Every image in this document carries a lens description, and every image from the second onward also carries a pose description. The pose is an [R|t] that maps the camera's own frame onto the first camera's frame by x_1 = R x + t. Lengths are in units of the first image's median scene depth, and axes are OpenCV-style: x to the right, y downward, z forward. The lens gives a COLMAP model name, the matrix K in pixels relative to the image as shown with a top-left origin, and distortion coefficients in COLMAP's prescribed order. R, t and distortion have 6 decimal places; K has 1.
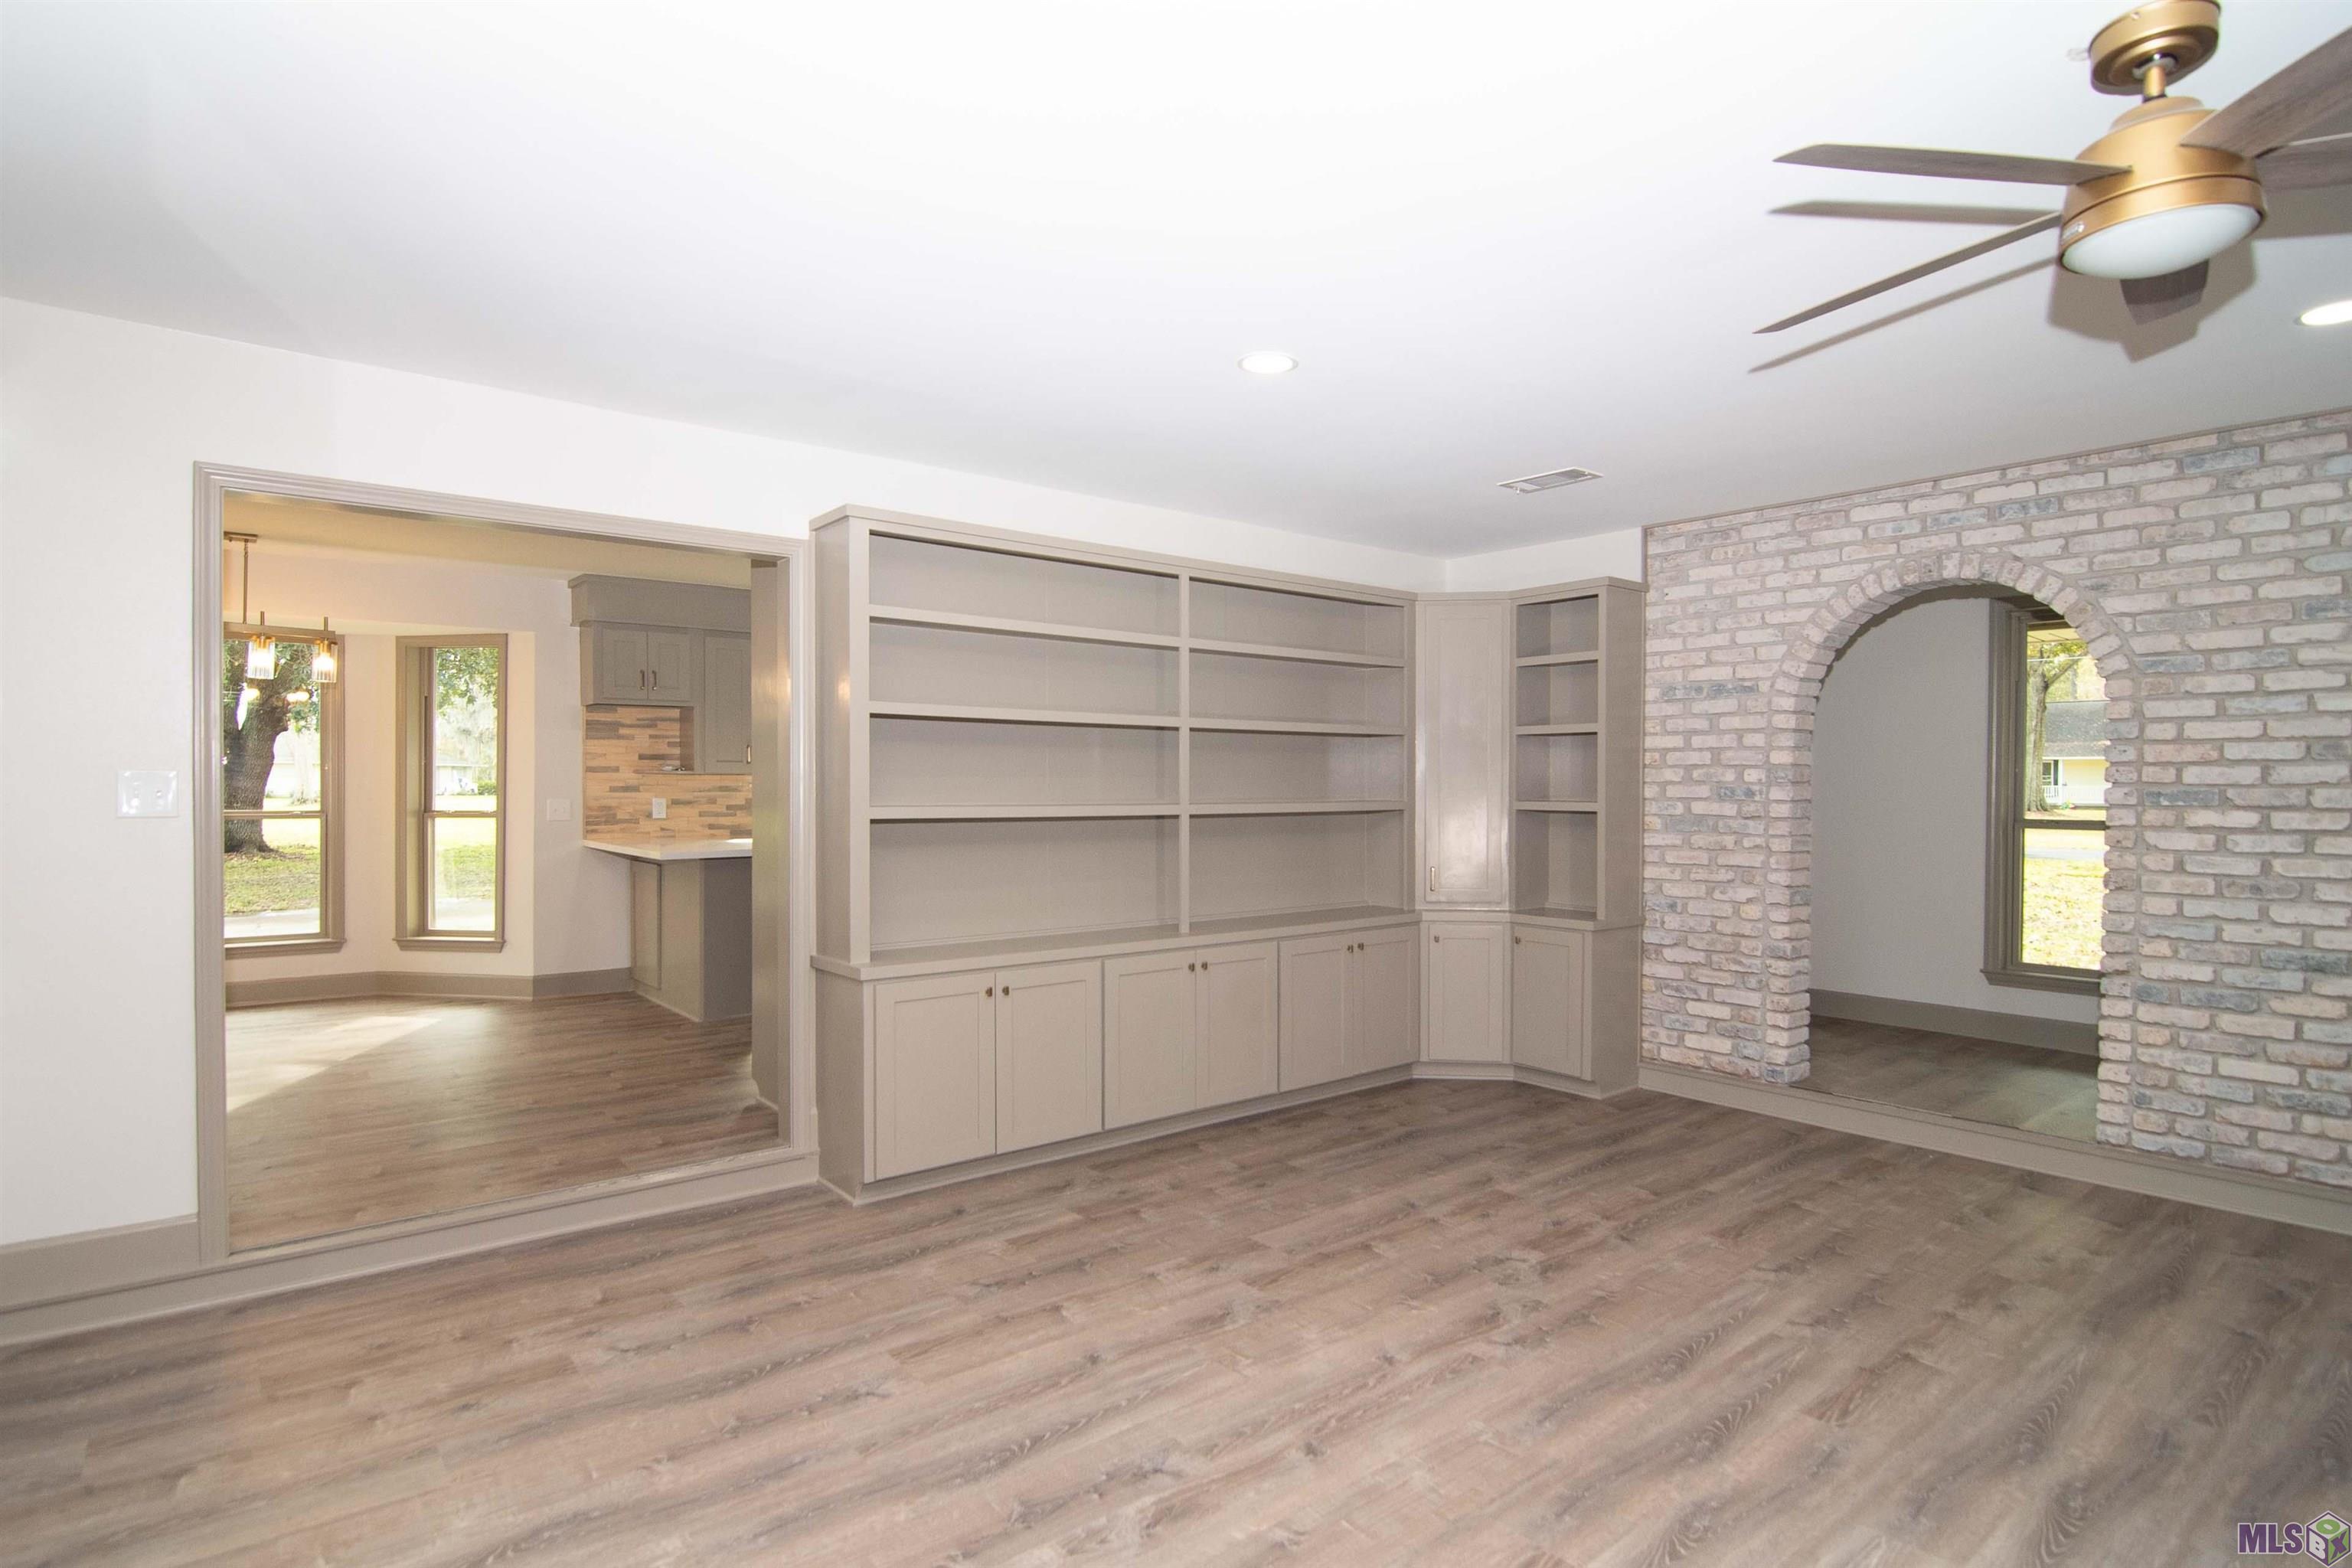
lens RADIAL K [[1206.1, 0, 1181.9], [0, 1206.1, 793.4], [0, 0, 1]] dist [-0.001938, -0.012548]
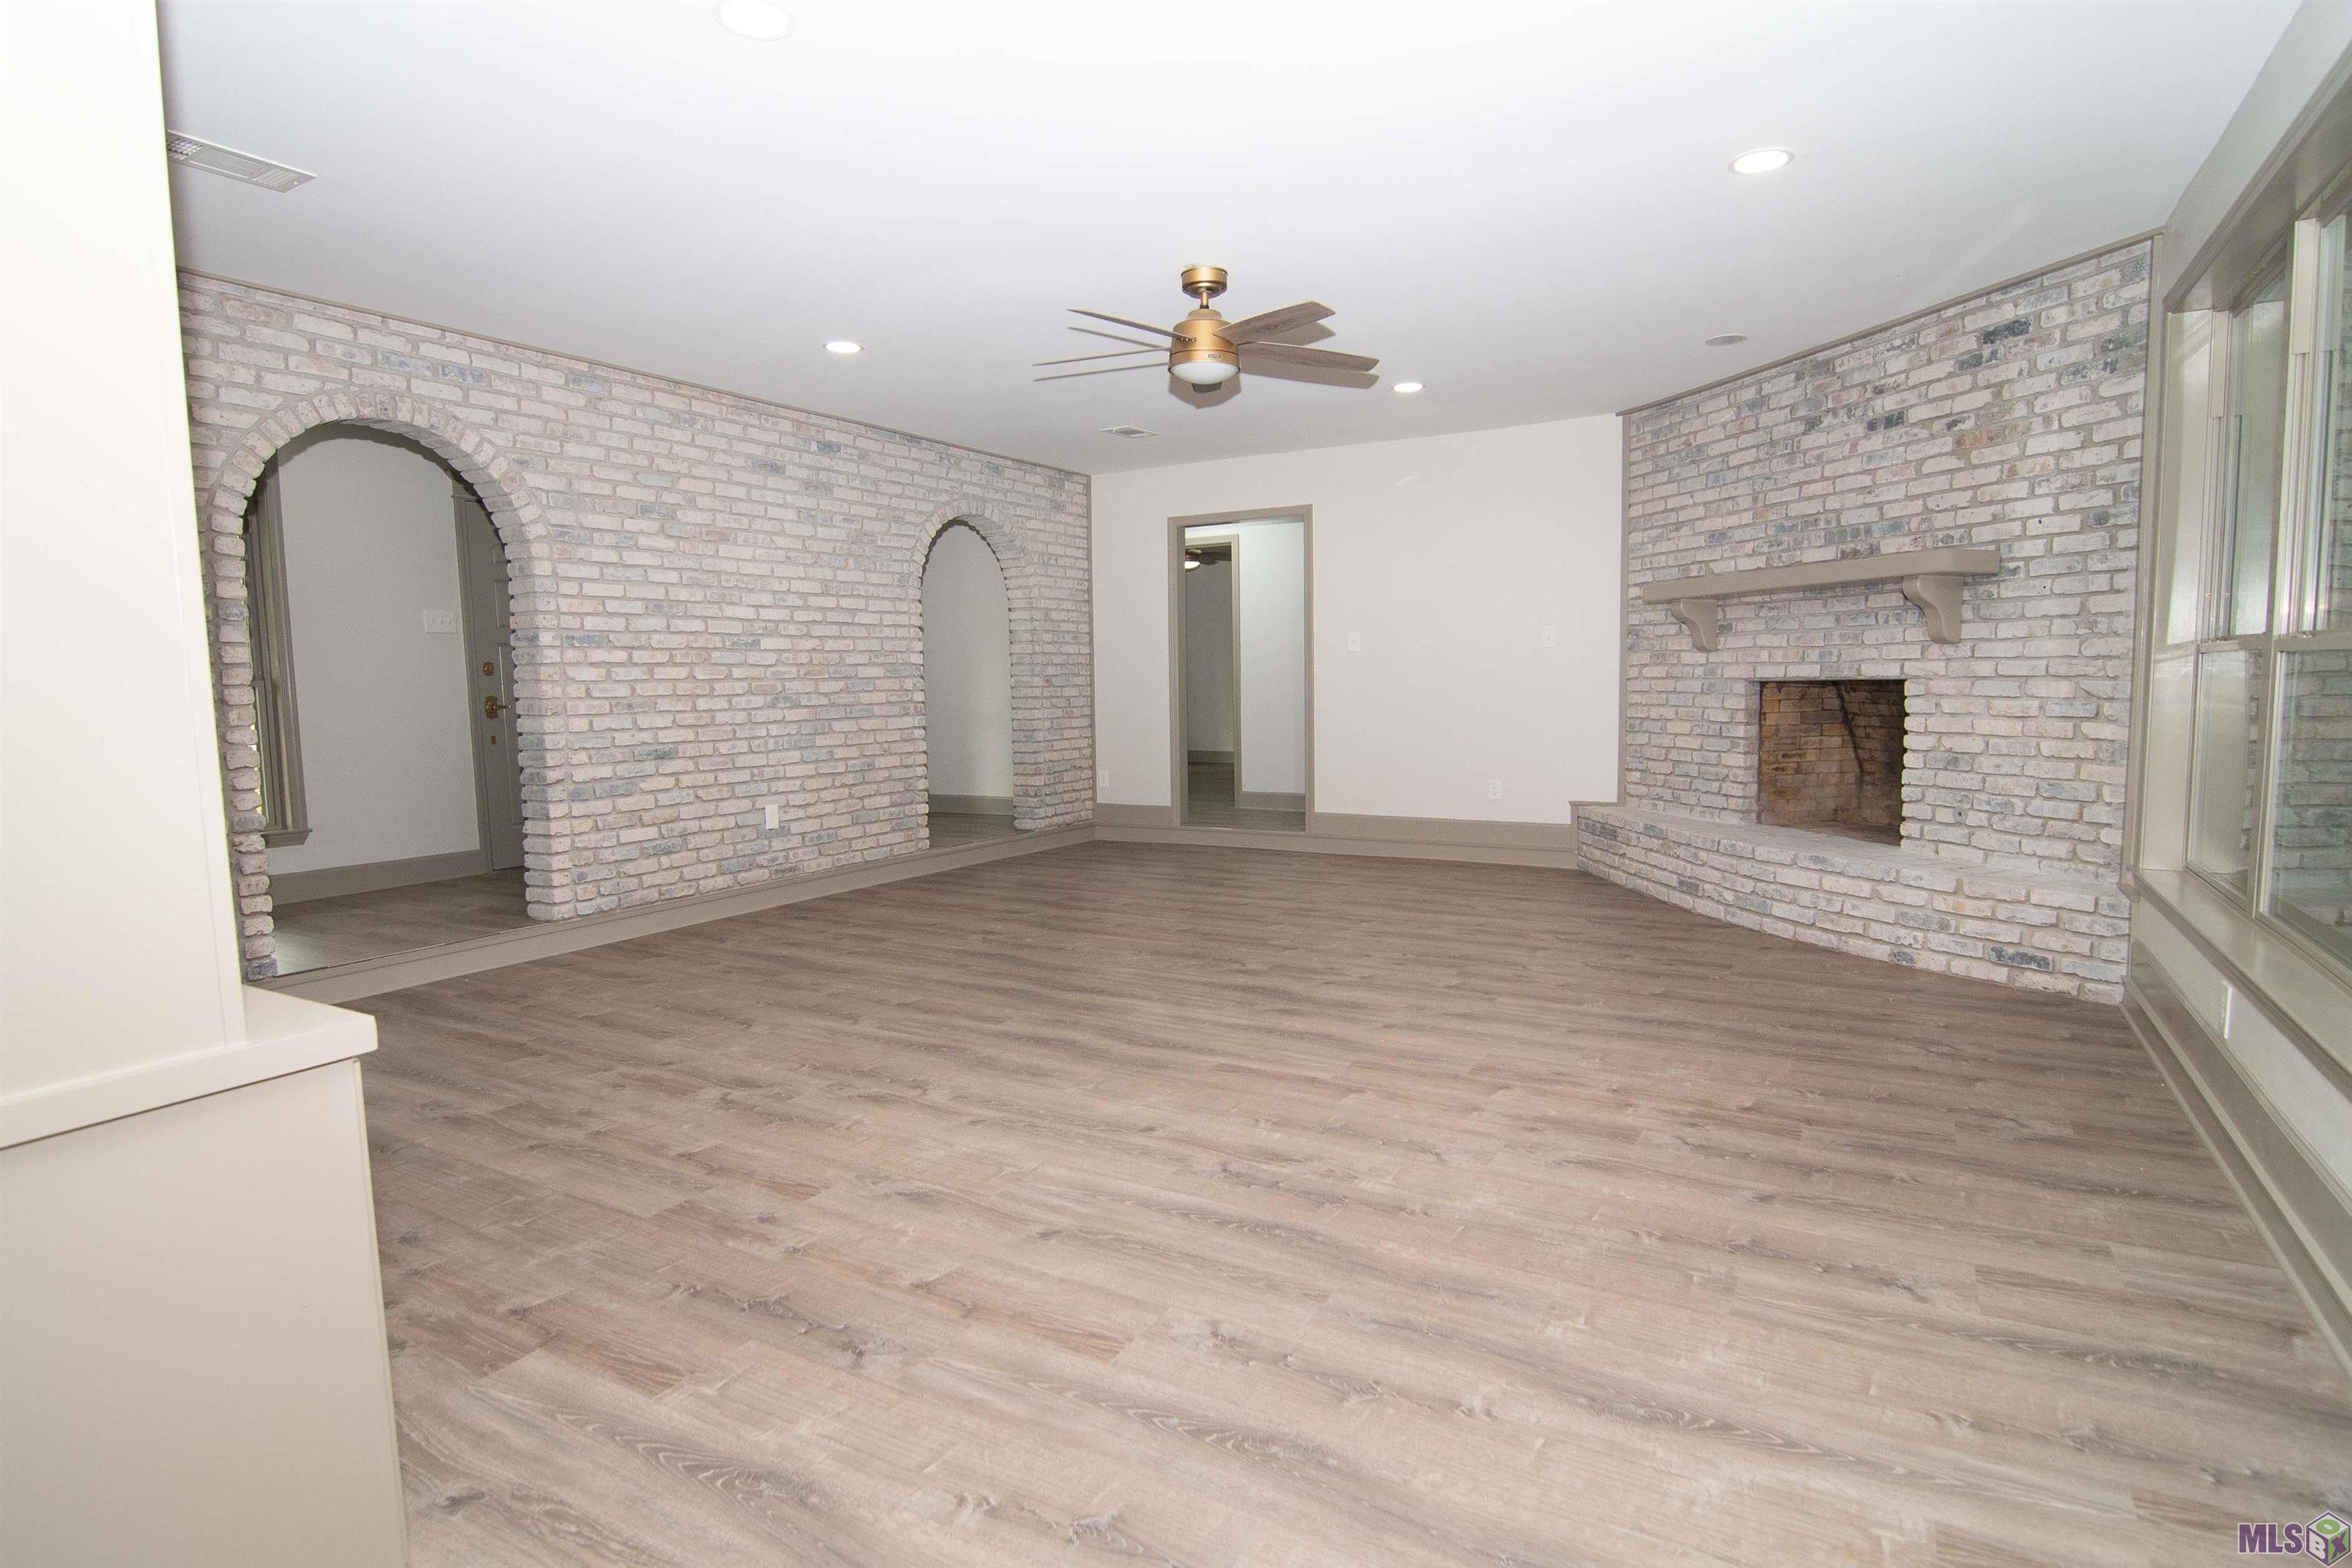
lens RADIAL K [[1206.1, 0, 1181.9], [0, 1206.1, 793.4], [0, 0, 1]] dist [-0.001938, -0.012548]
pose [[-0.348190, -0.089767, 0.933116, -0.645240], [0.023242, 0.994272, 0.104323, 0.048403], [-0.937136, 0.058012, -0.344109, 0.865876]]
